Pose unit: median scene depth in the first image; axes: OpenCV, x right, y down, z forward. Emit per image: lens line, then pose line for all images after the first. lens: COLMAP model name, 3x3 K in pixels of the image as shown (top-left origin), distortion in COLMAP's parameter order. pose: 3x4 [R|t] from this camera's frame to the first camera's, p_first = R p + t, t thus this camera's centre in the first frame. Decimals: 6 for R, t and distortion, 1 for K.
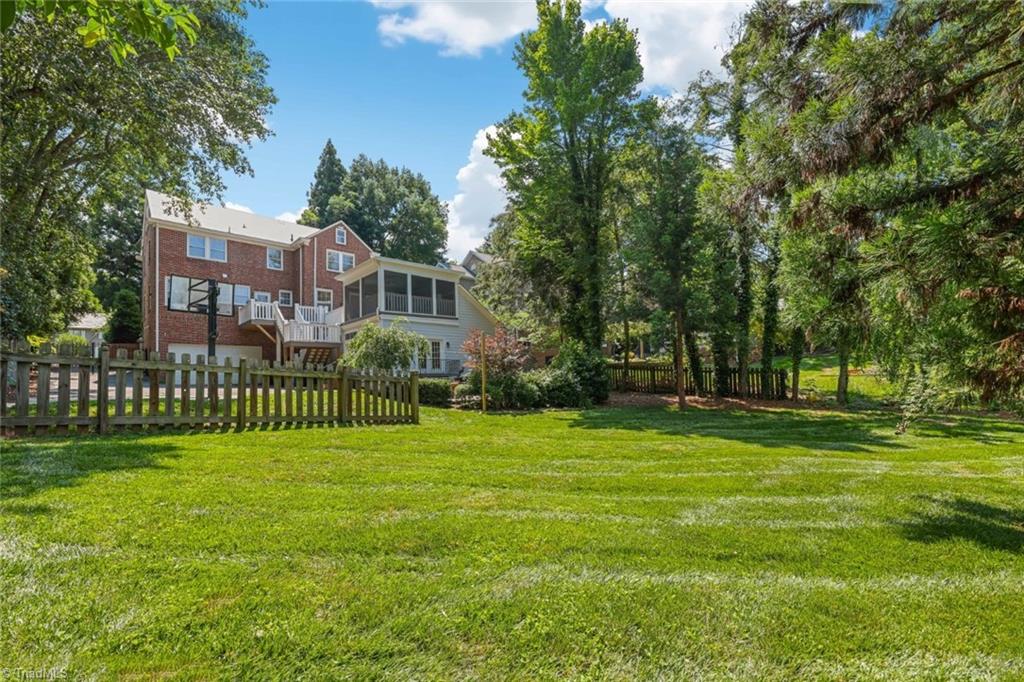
lens RADIAL K [[413.7, 0, 528.7], [0, 413.7, 361.9], [0, 0, 1]] dist [-0.010978, 0.000363]
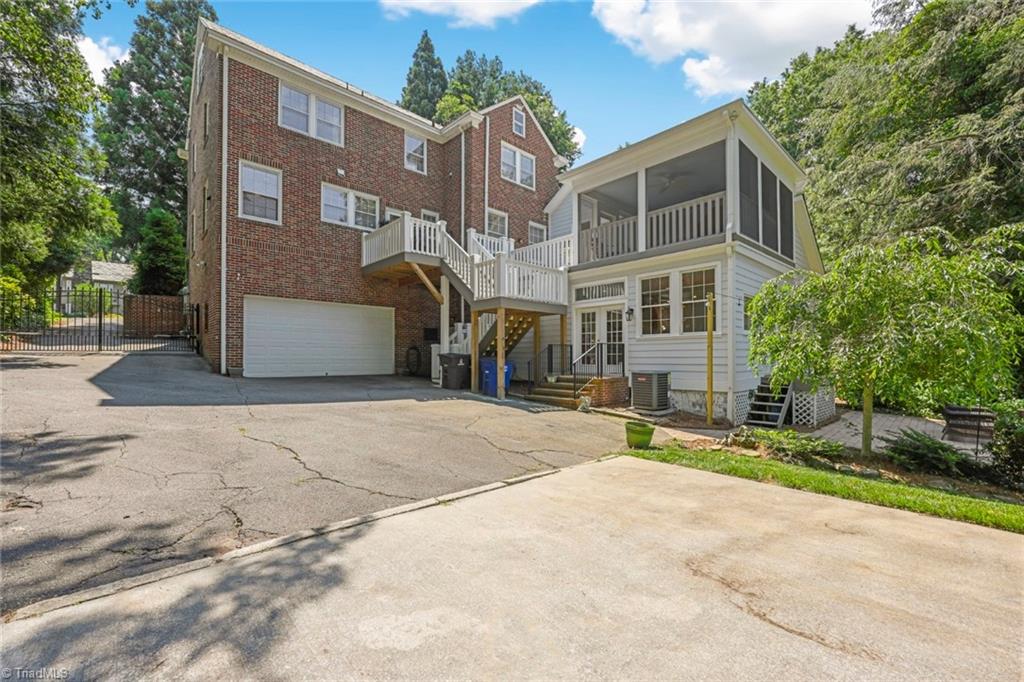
lens RADIAL K [[413.7, 0, 516.8], [0, 413.7, 349.3], [0, 0, 1]] dist [-0.010978, 0.000363]
pose [[0.998255, 0.035674, -0.047065, -0.490973], [-0.034304, 0.998973, 0.029599, -0.004943], [0.048073, -0.027932, 0.998453, 0.485135]]
